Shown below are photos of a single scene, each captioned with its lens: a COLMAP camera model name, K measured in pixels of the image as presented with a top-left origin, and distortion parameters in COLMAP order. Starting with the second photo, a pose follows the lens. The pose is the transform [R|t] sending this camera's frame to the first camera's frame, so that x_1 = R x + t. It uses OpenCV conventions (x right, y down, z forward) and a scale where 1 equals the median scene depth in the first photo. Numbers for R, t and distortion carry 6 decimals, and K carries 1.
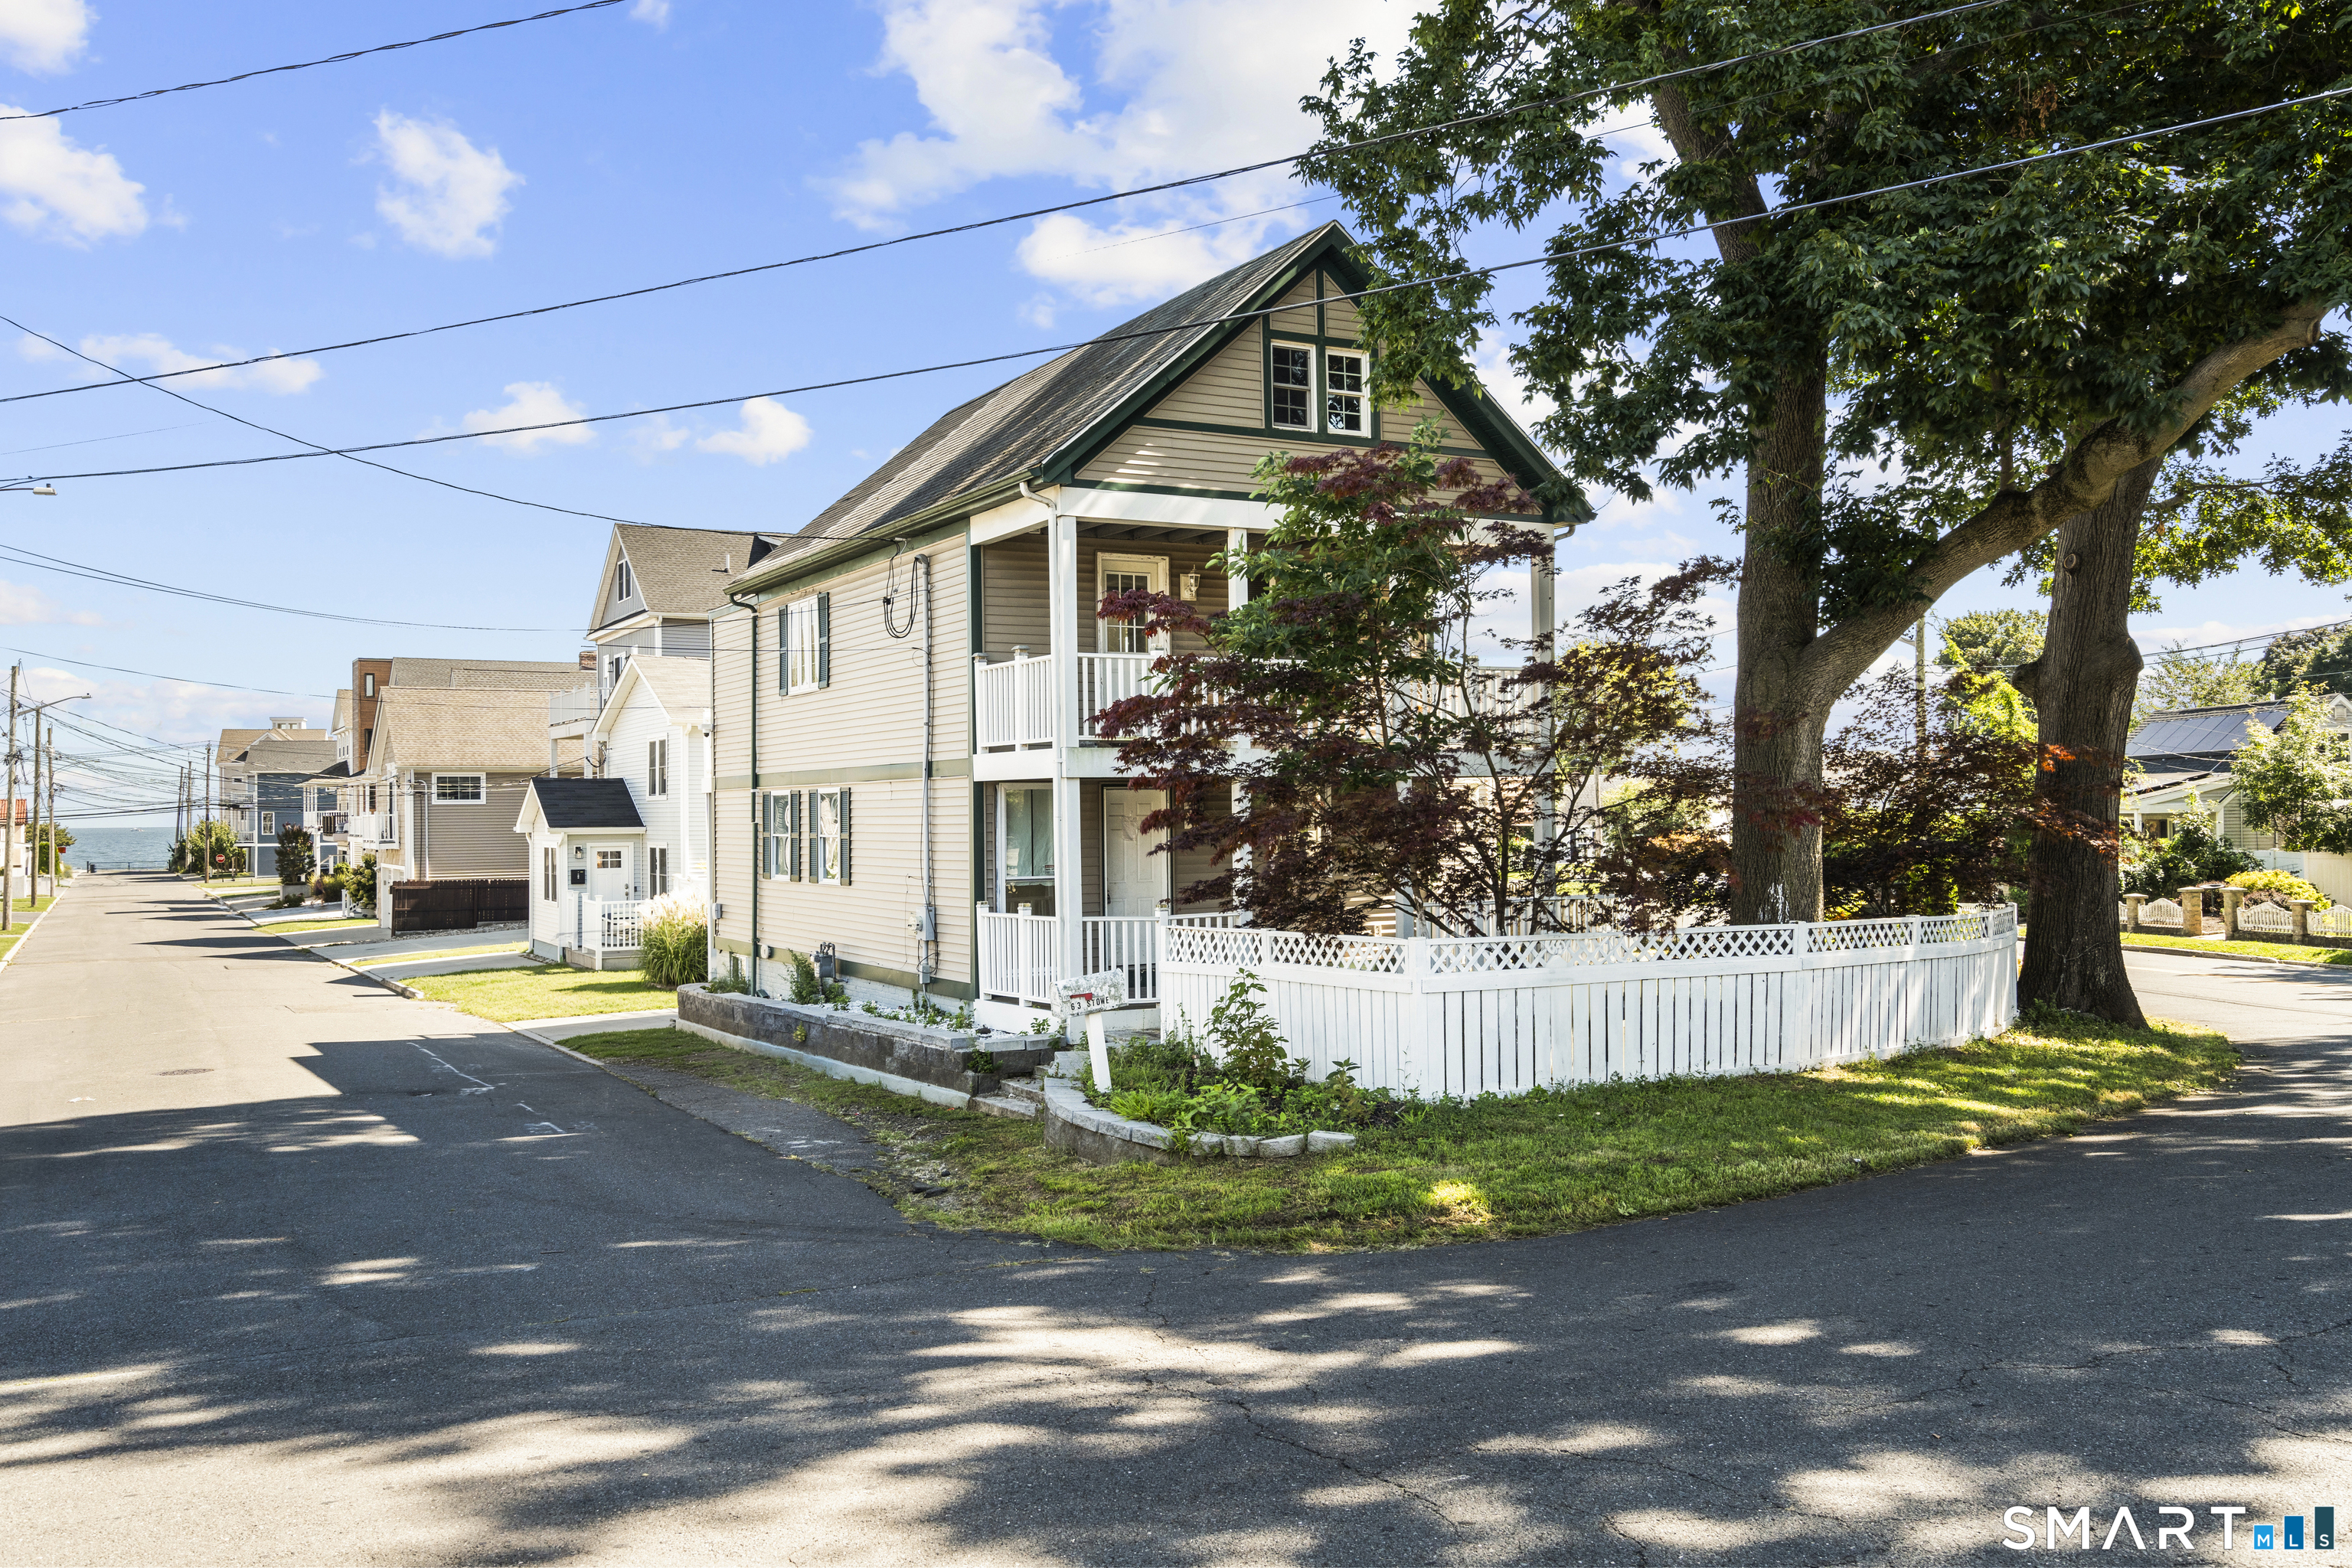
lens RADIAL K [[1939.4, 0, 1176.0], [0, 1939.4, 784.0], [0, 0, 1]] dist [0.006949, 0.003172]
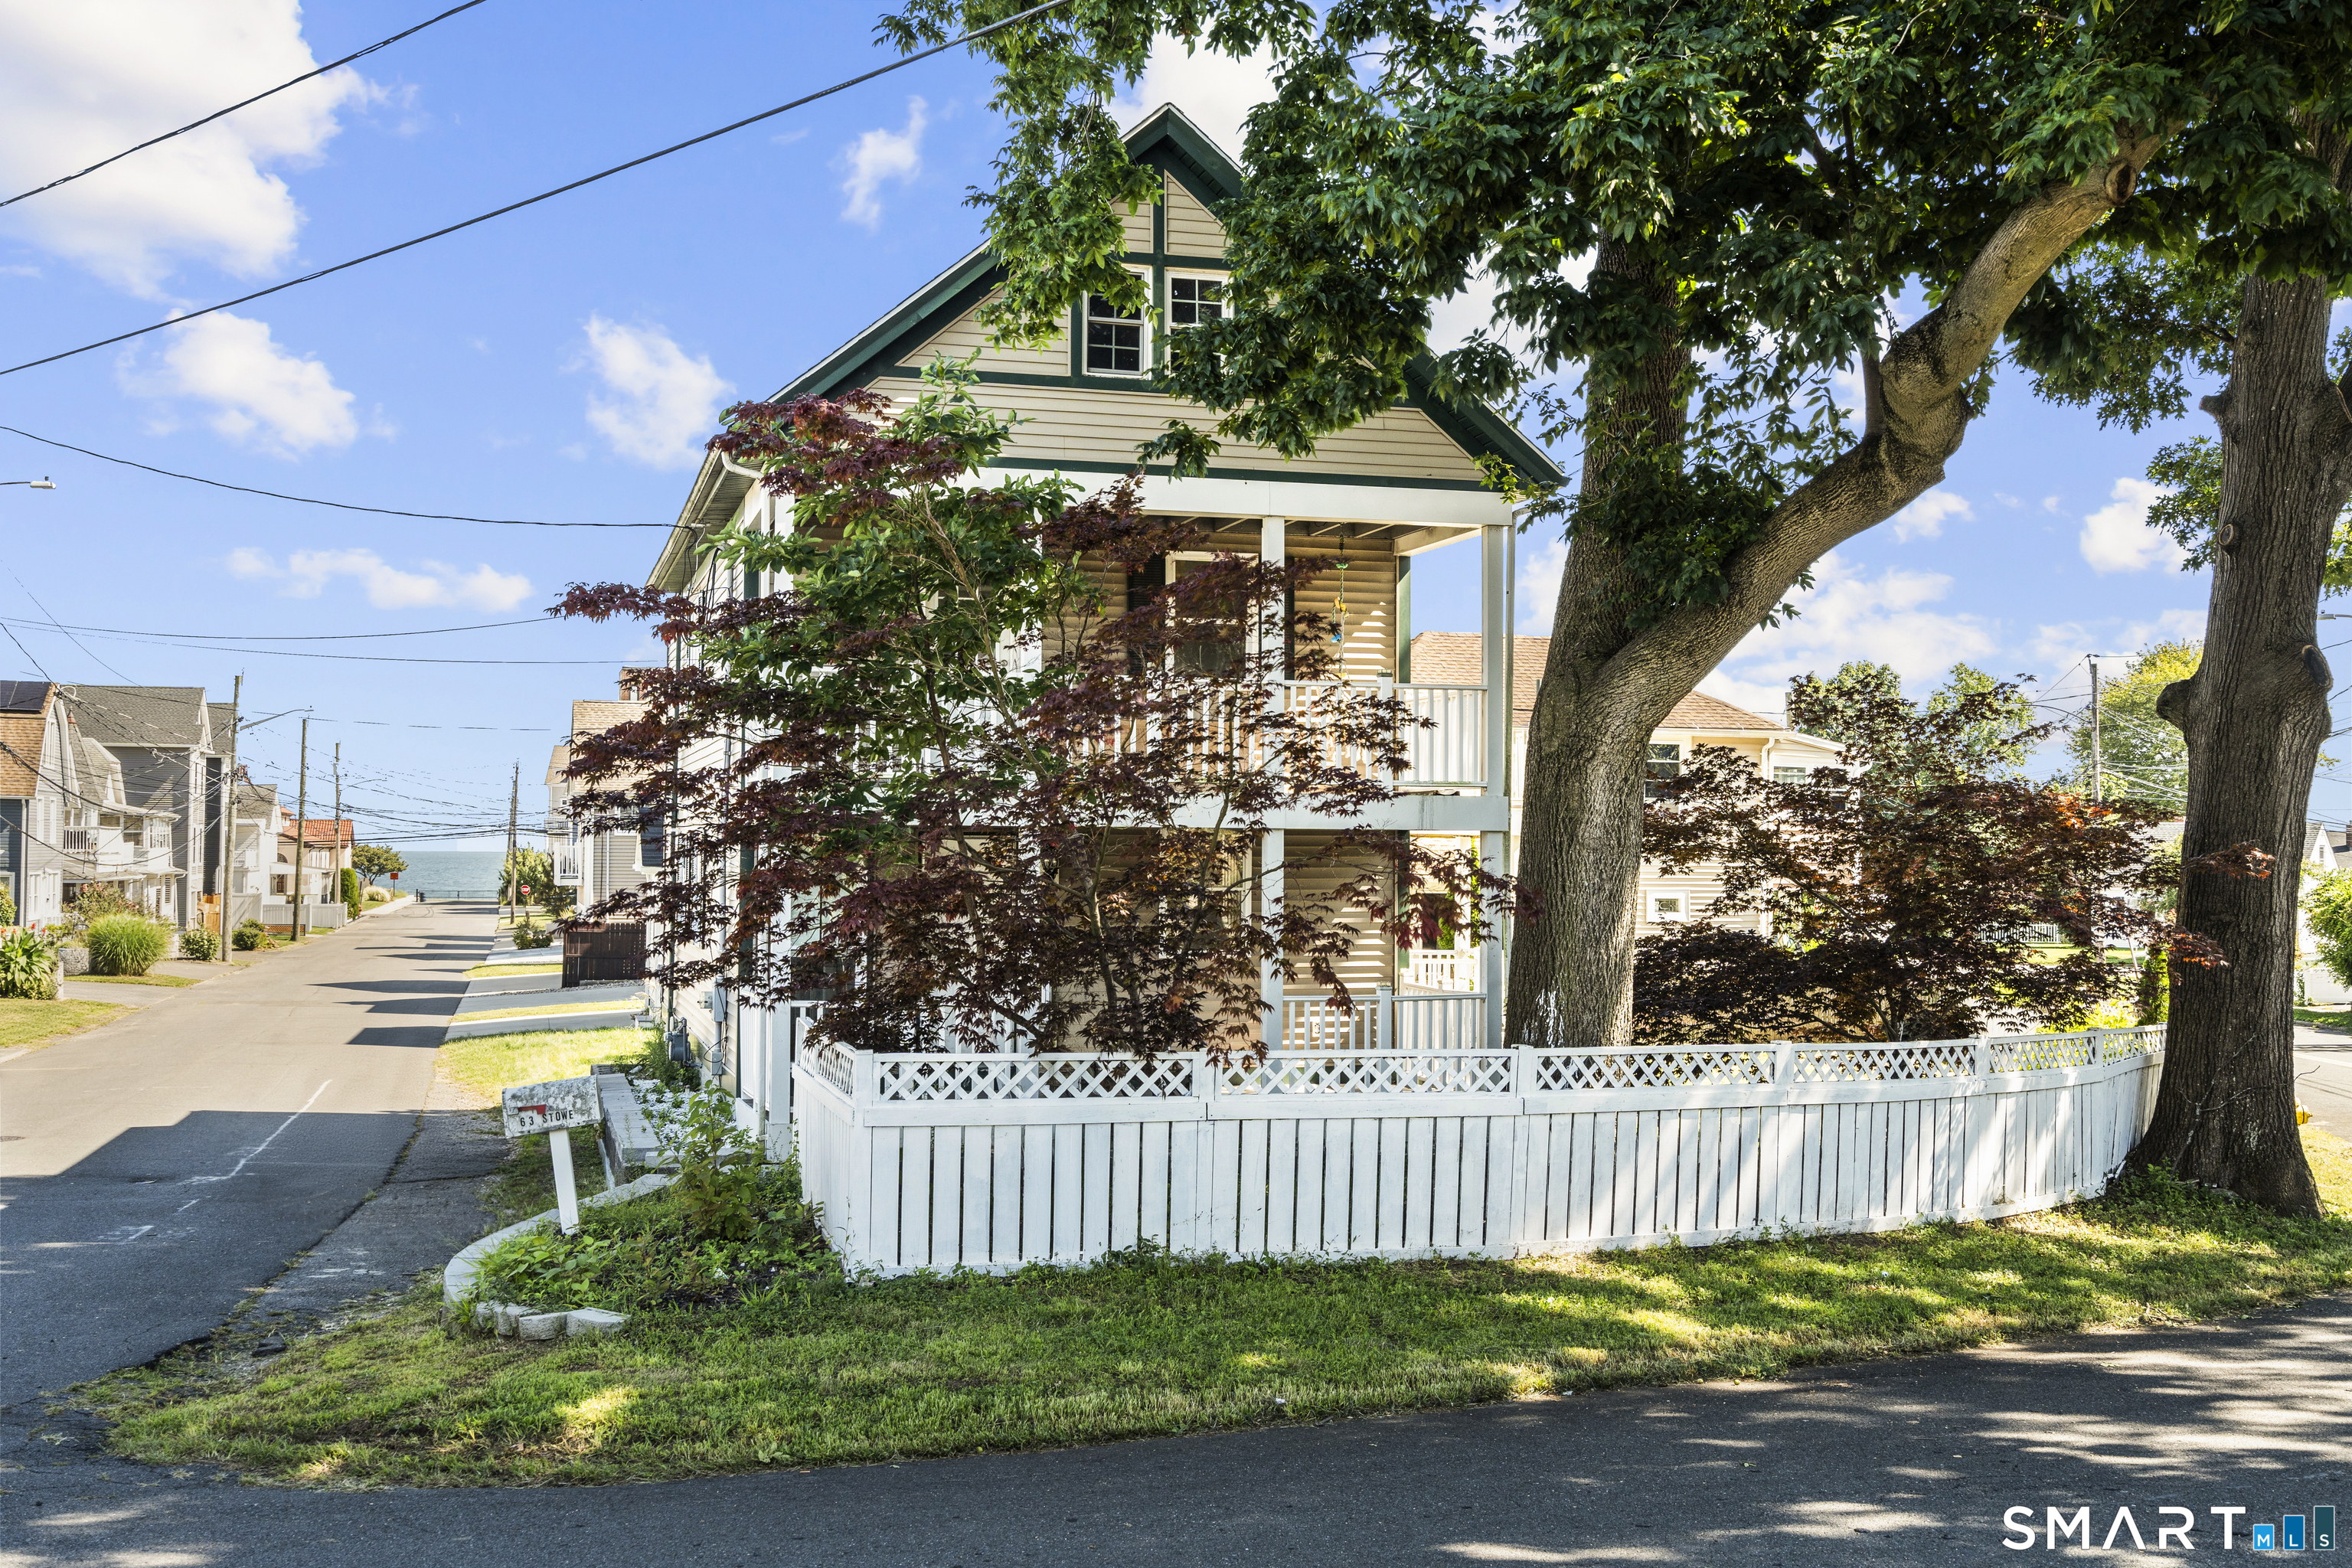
lens RADIAL K [[2338.5, 0, 1176.0], [0, 2338.5, 784.0], [0, 0, 1]] dist [0.010049, -0.007861]
pose [[0.972249, 0.012477, -0.233614, 0.318873], [-0.015845, 0.999796, -0.012548, -0.009992], [0.233410, 0.015901, 0.972248, 0.109285]]
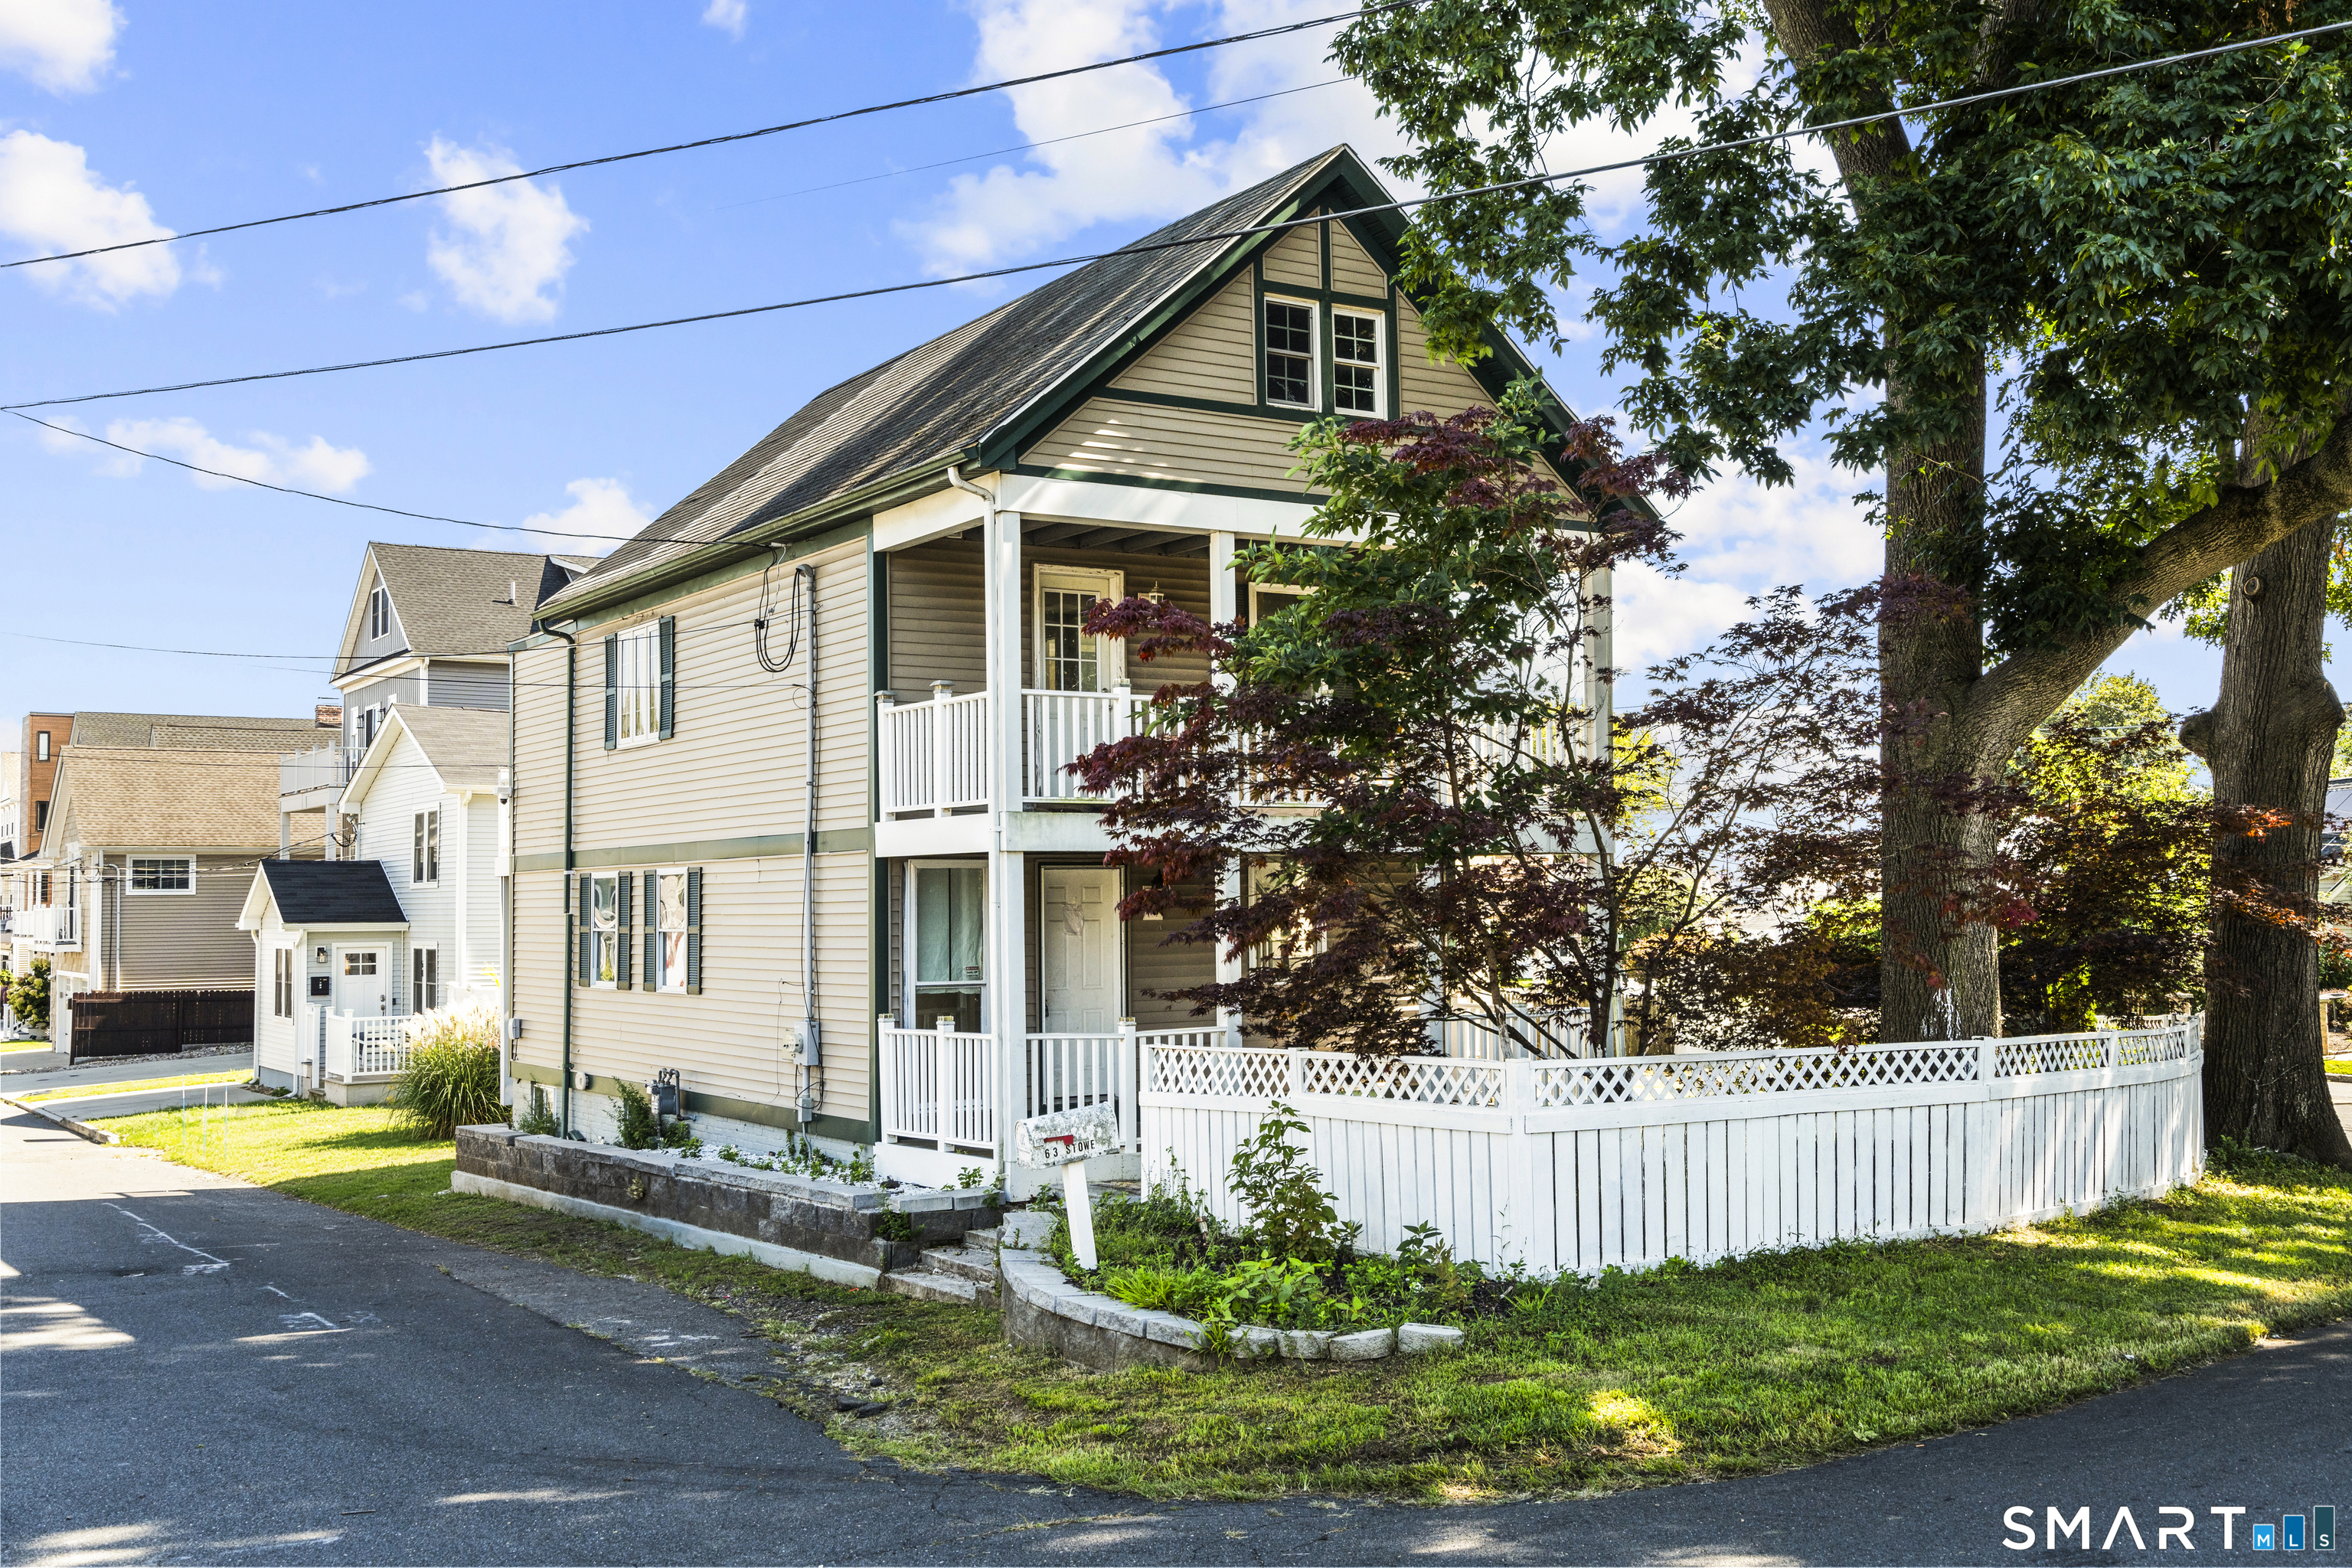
lens RADIAL K [[2338.5, 0, 1176.0], [0, 2338.5, 784.0], [0, 0, 1]] dist [0.010049, -0.007861]
pose [[0.998195, 0.004226, 0.059909, -0.044120], [-0.001873, 0.999226, -0.039284, 0.006164], [-0.060029, 0.039101, 0.997431, 0.072223]]
